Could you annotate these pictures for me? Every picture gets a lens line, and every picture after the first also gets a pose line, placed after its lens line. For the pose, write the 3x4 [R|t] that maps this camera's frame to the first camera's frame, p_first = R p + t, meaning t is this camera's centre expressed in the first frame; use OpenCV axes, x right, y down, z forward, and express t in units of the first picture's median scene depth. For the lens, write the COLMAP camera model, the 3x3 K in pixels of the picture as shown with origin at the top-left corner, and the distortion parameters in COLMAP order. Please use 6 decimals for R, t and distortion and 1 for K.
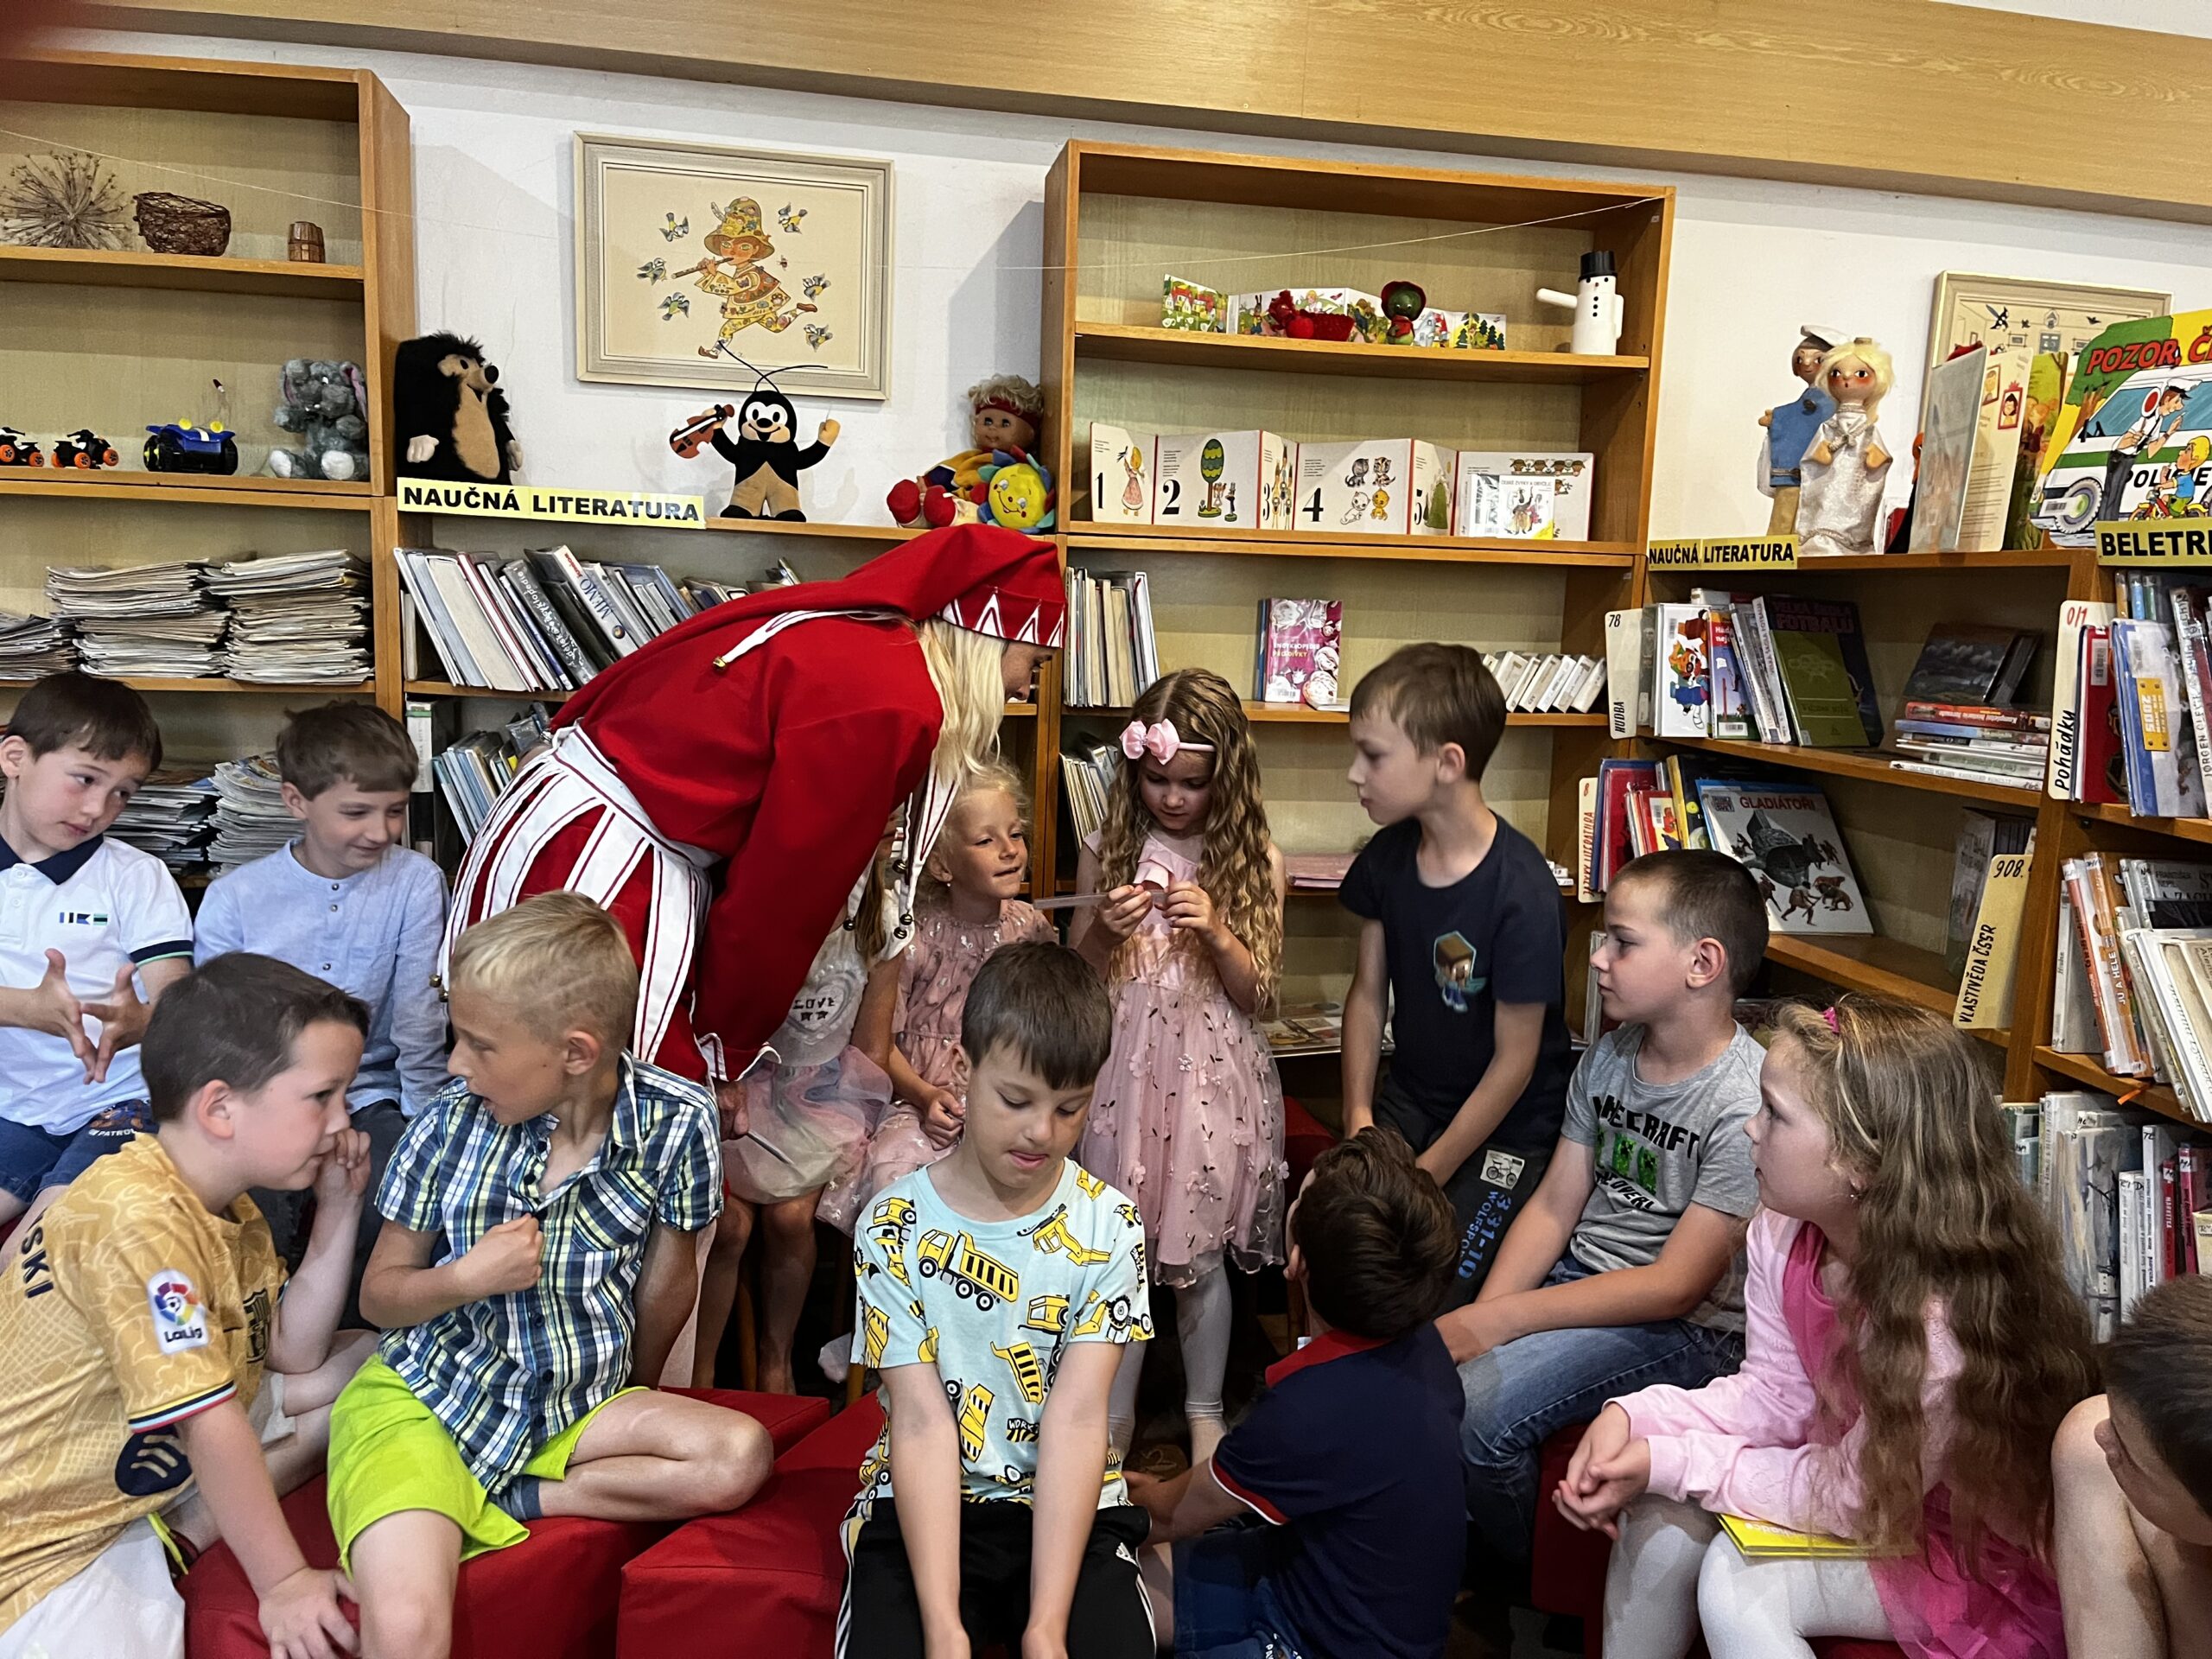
lens RADIAL K [[1681.0, 0, 1091.2], [0, 1681.0, 848.1], [0, 0, 1]] dist [0.059644, -0.063717]
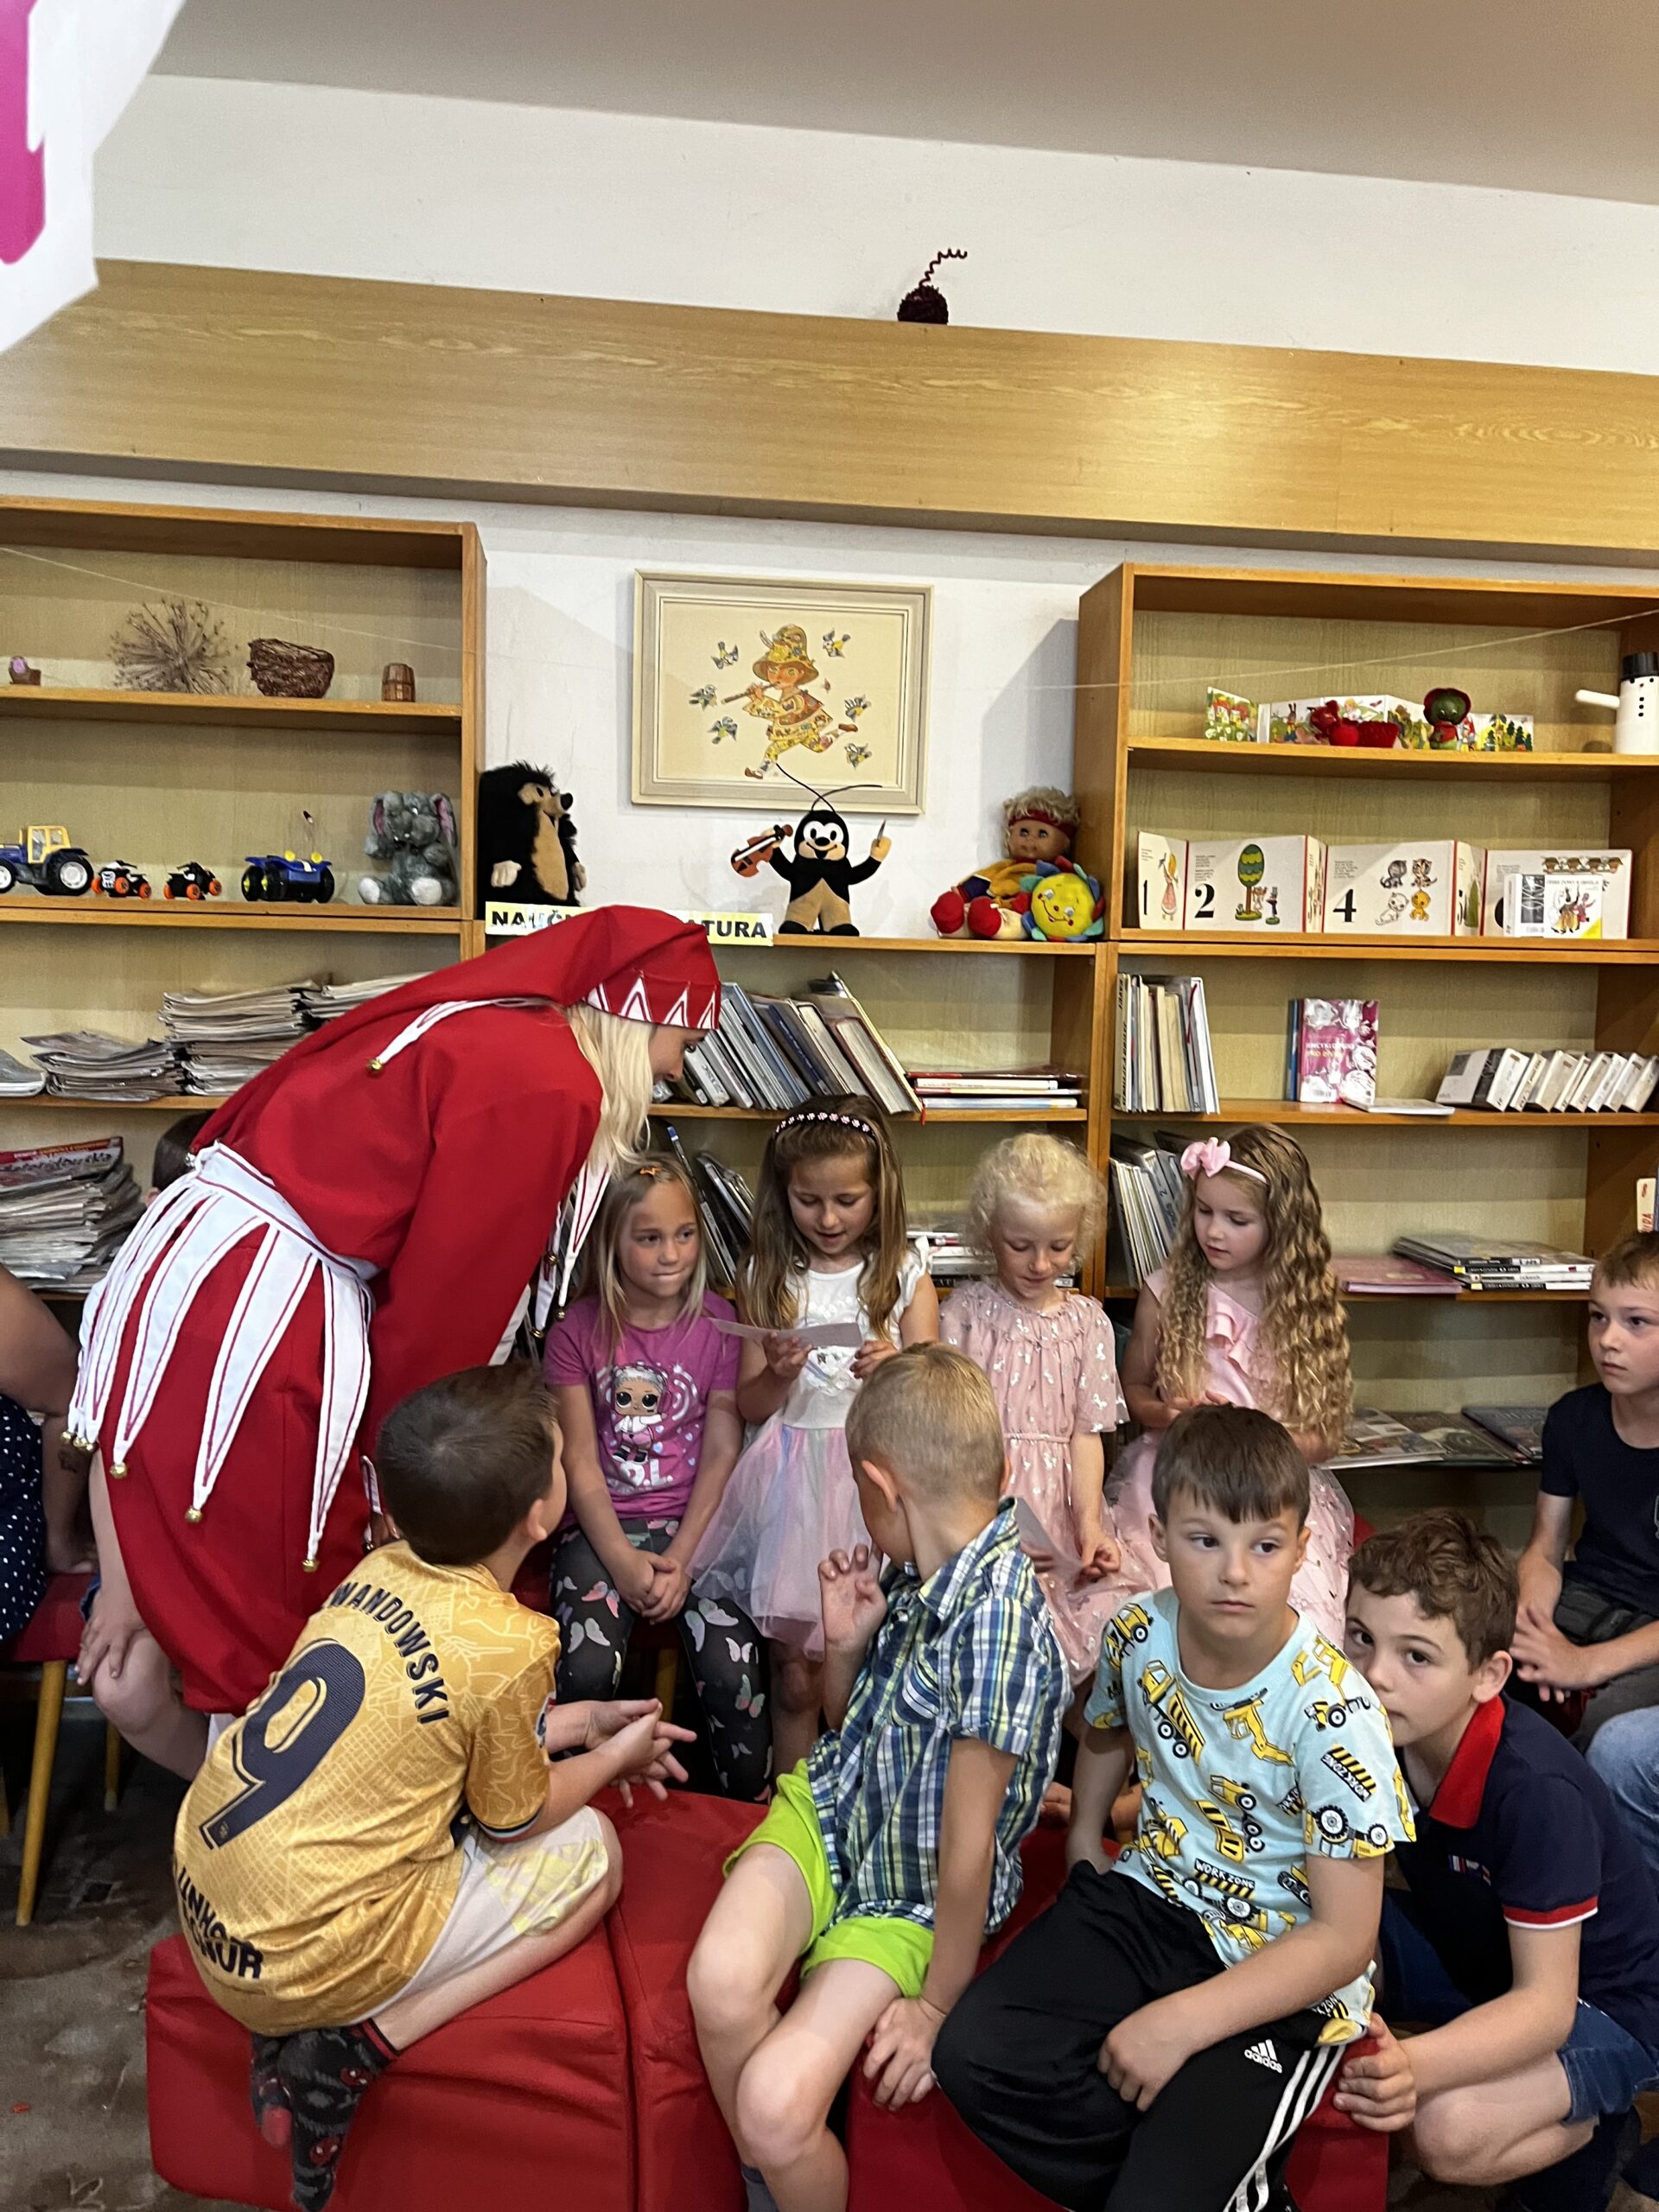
lens RADIAL K [[1686.2, 0, 808.6], [0, 1686.2, 1109.1], [0, 0, 1]] dist [0.057562, -0.055112]
pose [[0.998449, -0.009993, -0.054779, -0.144653], [0.006150, 0.997536, -0.069886, -0.016841], [0.055342, 0.069441, 0.996050, -0.011071]]
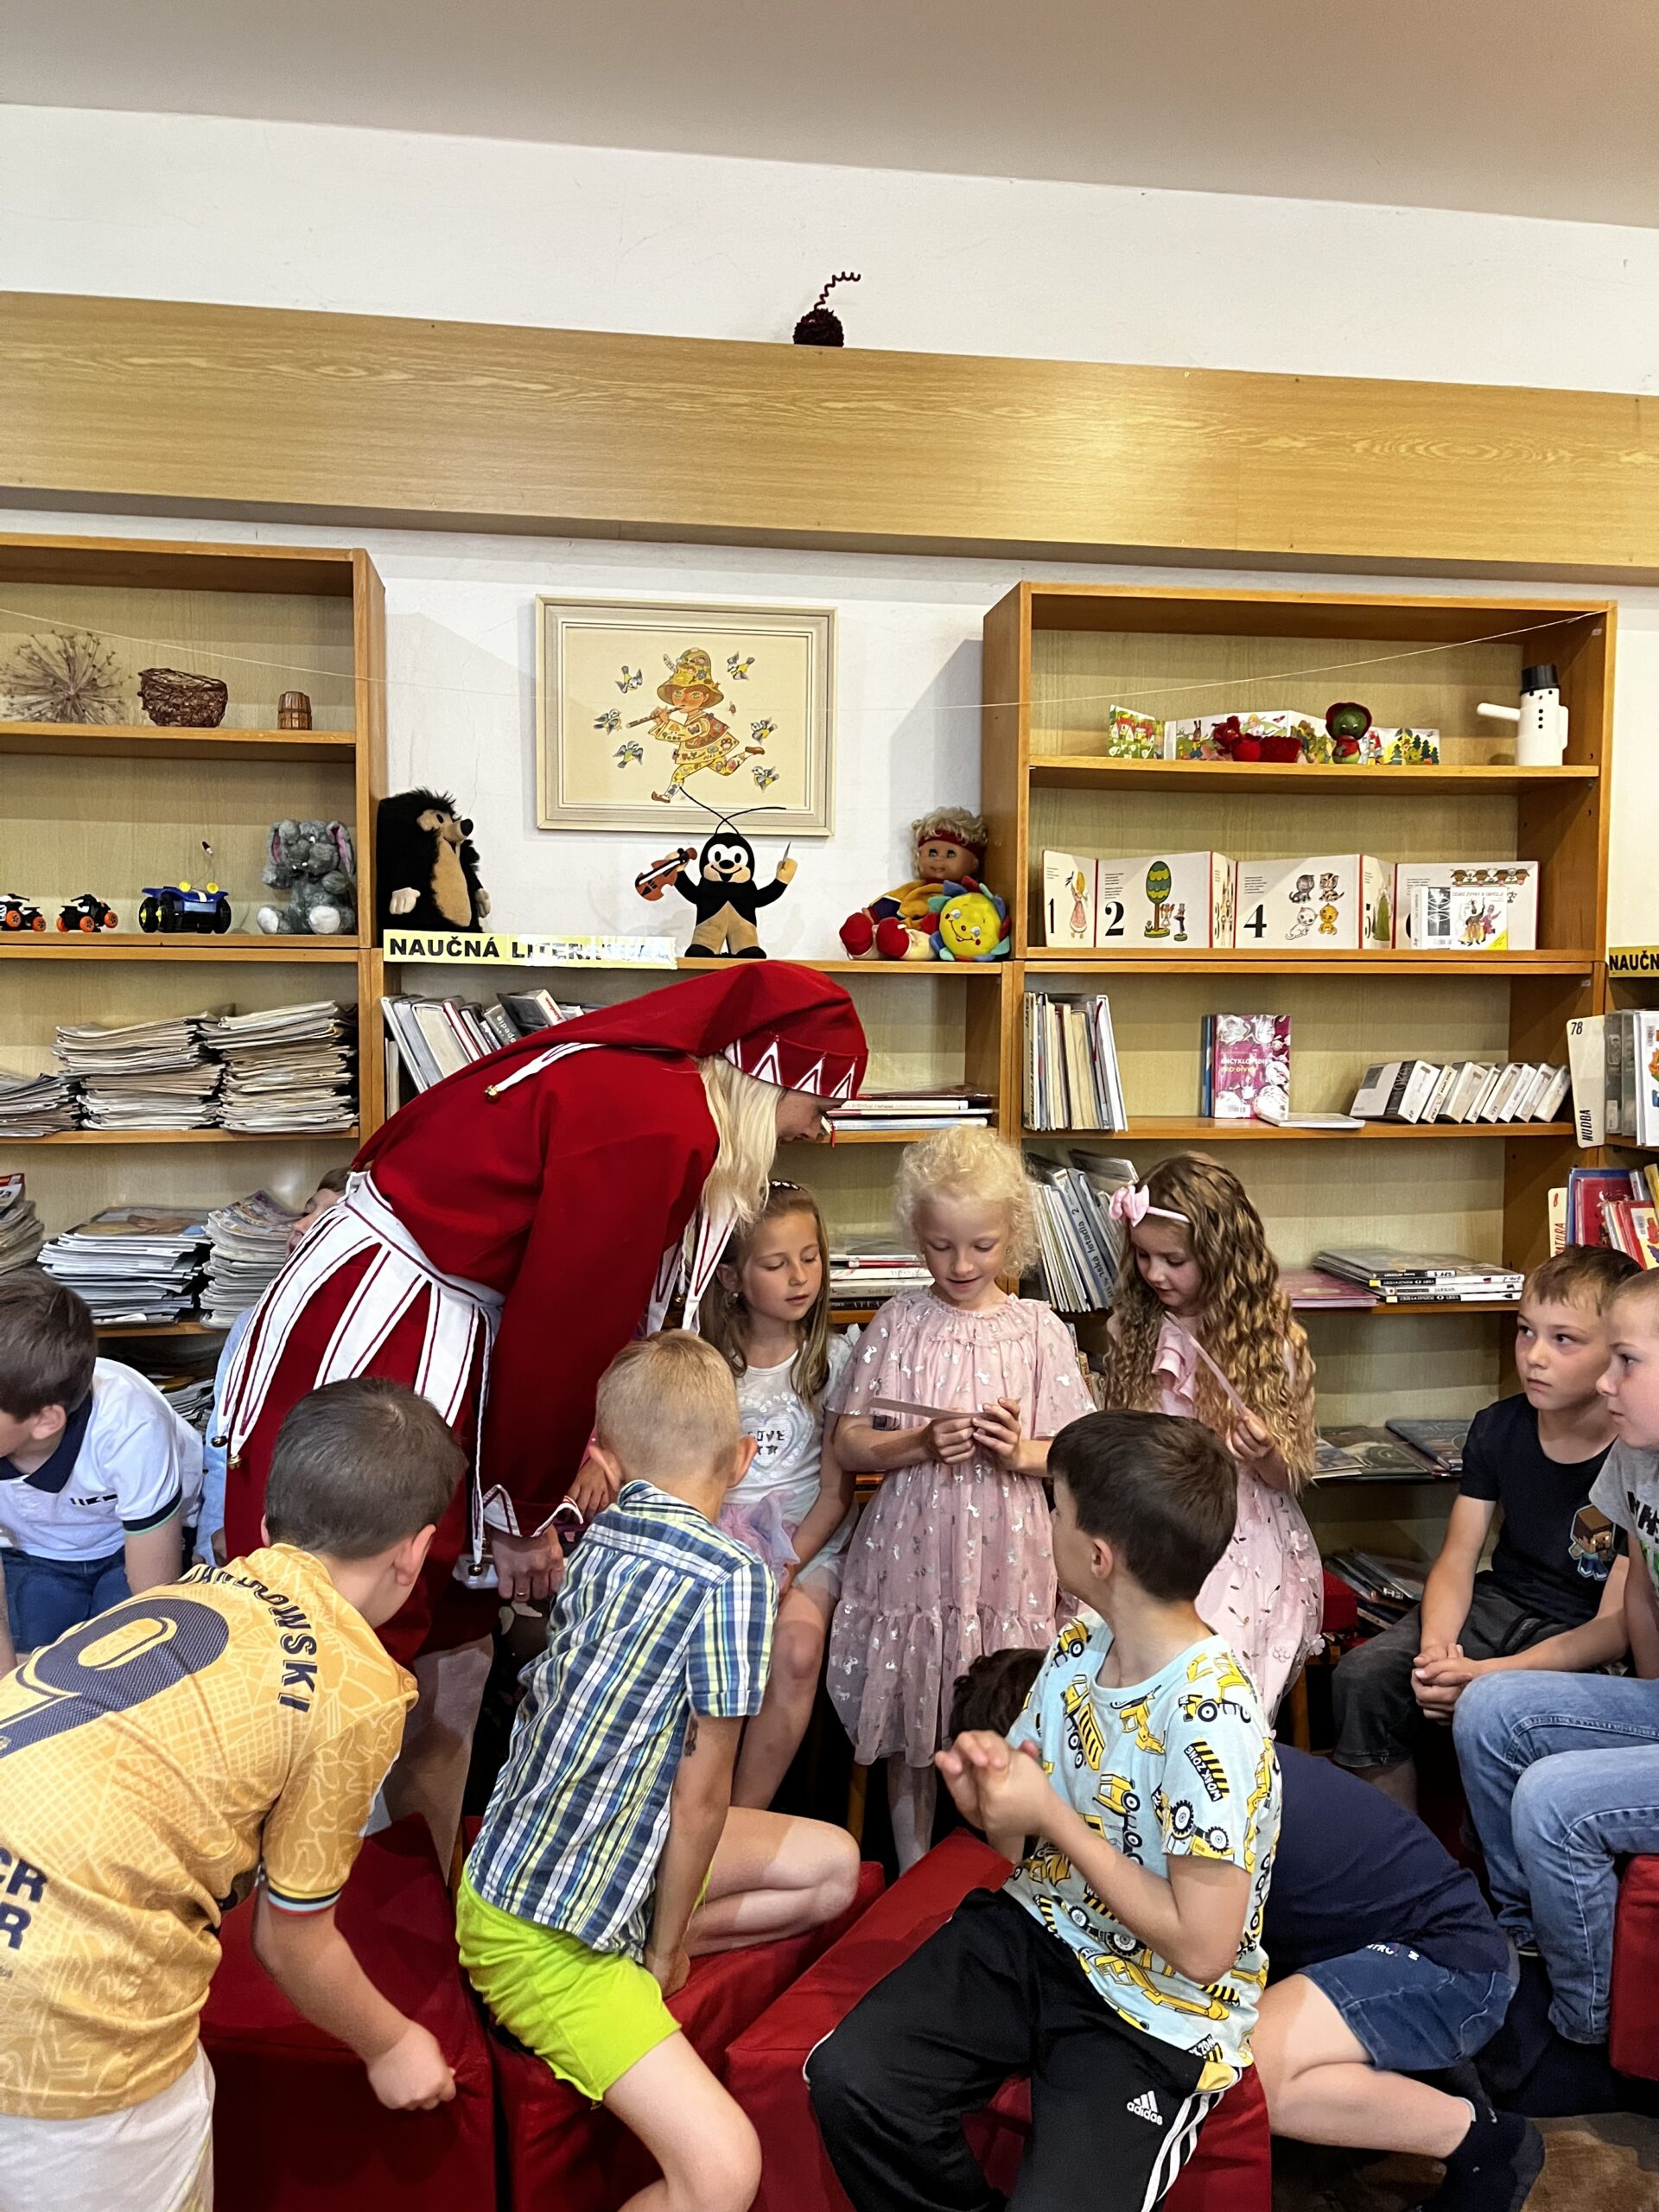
lens RADIAL K [[1686.2, 0, 808.6], [0, 1686.2, 1109.1], [0, 0, 1]] dist [0.057562, -0.055112]
pose [[0.998777, -0.027738, -0.040932, -0.104234], [0.024206, 0.996138, -0.084395, -0.015703], [0.043115, 0.083301, 0.995591, -0.002017]]
